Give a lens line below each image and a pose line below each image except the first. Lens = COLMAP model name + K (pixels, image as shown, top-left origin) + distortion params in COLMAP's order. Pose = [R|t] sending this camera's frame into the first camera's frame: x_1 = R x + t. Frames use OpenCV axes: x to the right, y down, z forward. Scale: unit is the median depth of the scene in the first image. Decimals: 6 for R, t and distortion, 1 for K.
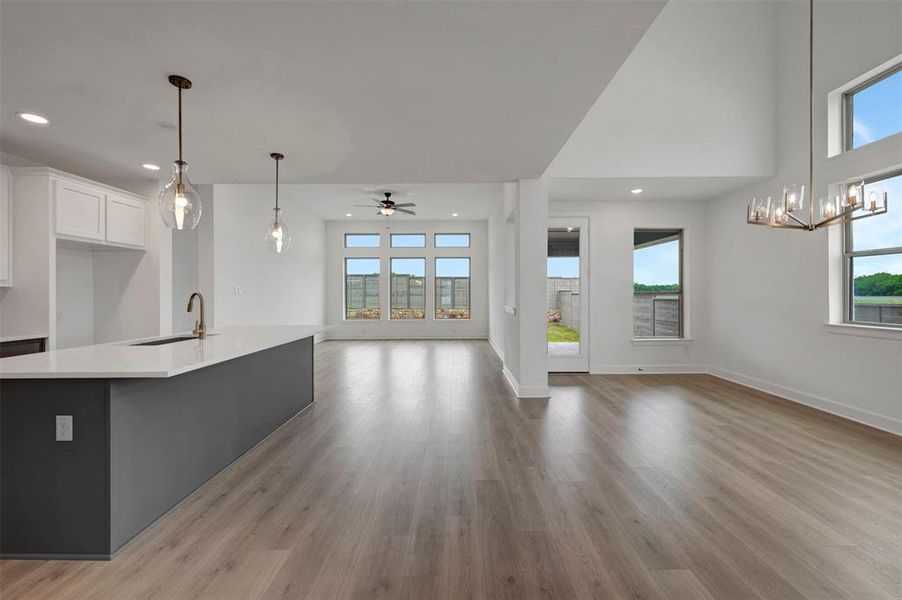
lens RADIAL K [[359.1, 0, 454.5], [0, 359.1, 293.7], [0, 0, 1]] dist [0.000938, -0.000038]
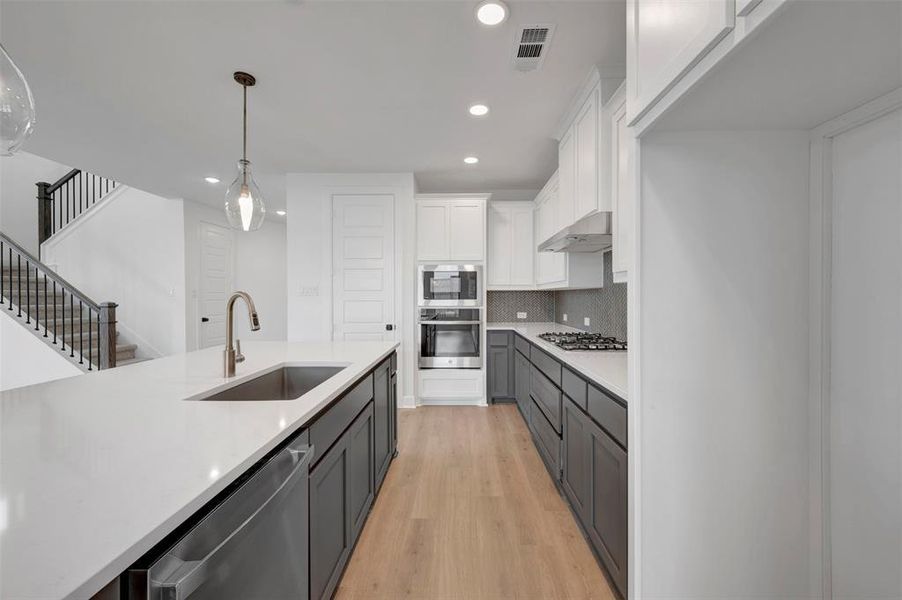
lens RADIAL K [[356.9, 0, 455.0], [0, 356.9, 296.6], [0, 0, 1]] dist [0.001674, 0.000193]
pose [[-0.999950, 0.008039, 0.005937, -0.639792], [0.008038, 0.999968, -0.000138, 0.004226], [-0.005938, -0.000090, -0.999982, 0.942194]]
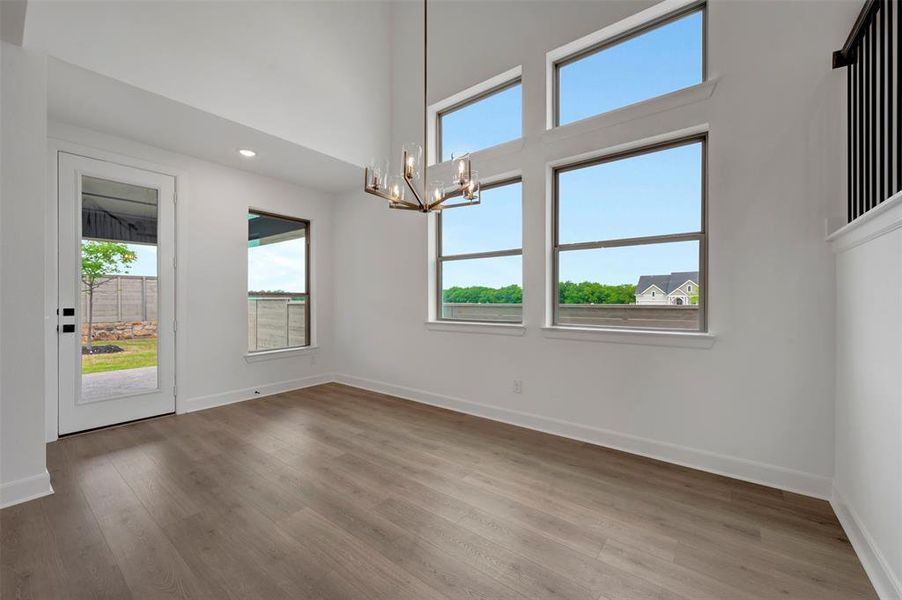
lens RADIAL K [[355.4, 0, 457.4], [0, 355.4, 300.7], [0, 0, 1]] dist [0.001457, 0.000064]
pose [[0.602200, 0.001851, 0.798343, 0.187067], [0.000141, 0.999997, -0.002425, 0.018211], [-0.798345, 0.001573, 0.602198, 0.220418]]
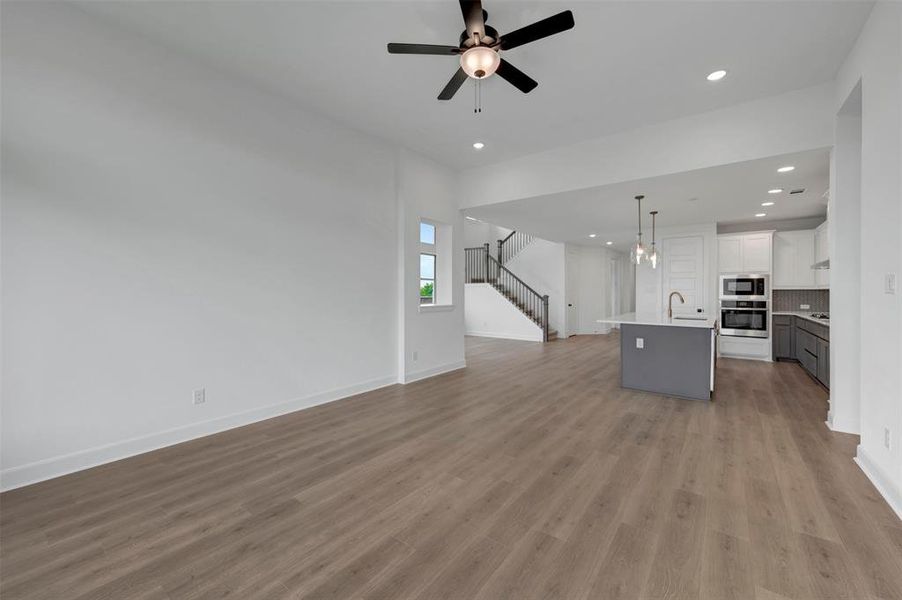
lens RADIAL K [[359.5, 0, 455.0], [0, 359.5, 290.5], [0, 0, 1]] dist [0.001061, 0.000110]
pose [[-0.803265, 0.005975, 0.595592, -0.556314], [0.002464, 0.999974, -0.006710, -0.001132], [-0.595617, -0.003923, -0.803259, 1.908316]]
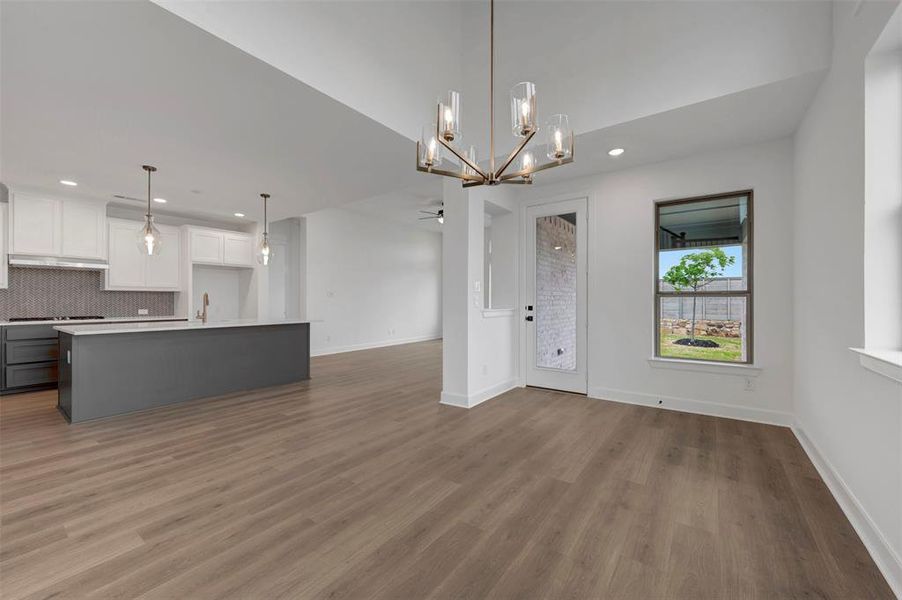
lens RADIAL K [[354.8, 0, 454.7], [0, 354.8, 301.9], [0, 0, 1]] dist [-0.001575, -0.000100]
pose [[0.813180, 0.005416, -0.581987, 0.666941], [-0.003536, 0.999984, 0.004365, 0.015745], [0.582002, -0.001492, 0.813186, 0.227974]]
